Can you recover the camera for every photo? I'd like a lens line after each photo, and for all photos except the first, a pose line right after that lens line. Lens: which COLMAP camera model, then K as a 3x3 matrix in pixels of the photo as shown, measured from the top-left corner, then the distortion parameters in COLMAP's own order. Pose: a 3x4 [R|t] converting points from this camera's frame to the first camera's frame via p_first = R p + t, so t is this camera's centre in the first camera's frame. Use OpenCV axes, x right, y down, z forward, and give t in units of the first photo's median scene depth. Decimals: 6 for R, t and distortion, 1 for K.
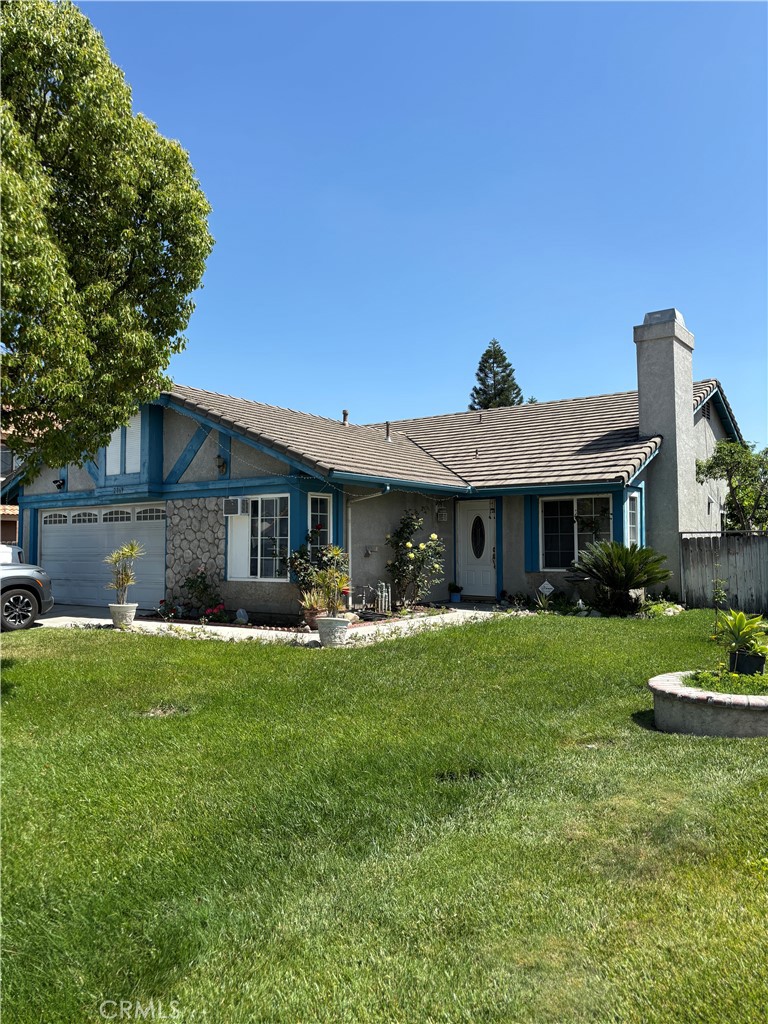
lens RADIAL K [[771.4, 0, 383.6], [0, 771.4, 515.2], [0, 0, 1]] dist [0.023504, -0.028989]
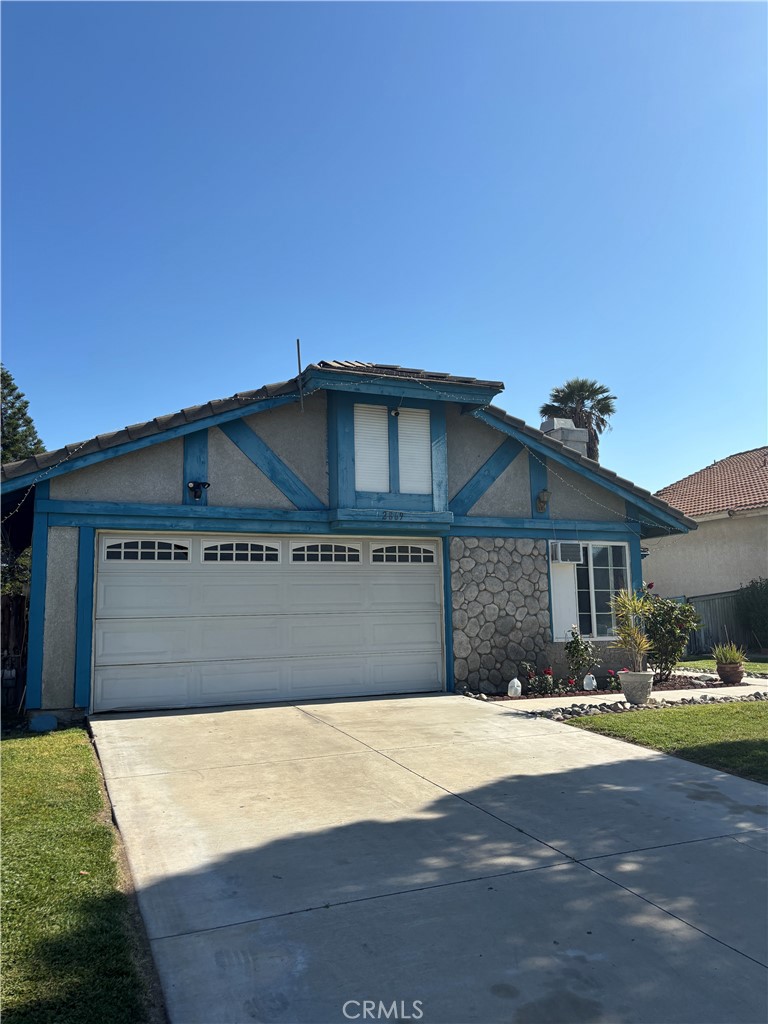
lens RADIAL K [[771.4, 0, 383.3], [0, 771.4, 509.2], [0, 0, 1]] dist [0.023504, -0.028989]
pose [[0.528917, 0.111551, 0.841311, -0.970134], [-0.024788, 0.992932, -0.116070, 0.042921], [-0.848312, 0.040537, 0.527943, 0.691518]]
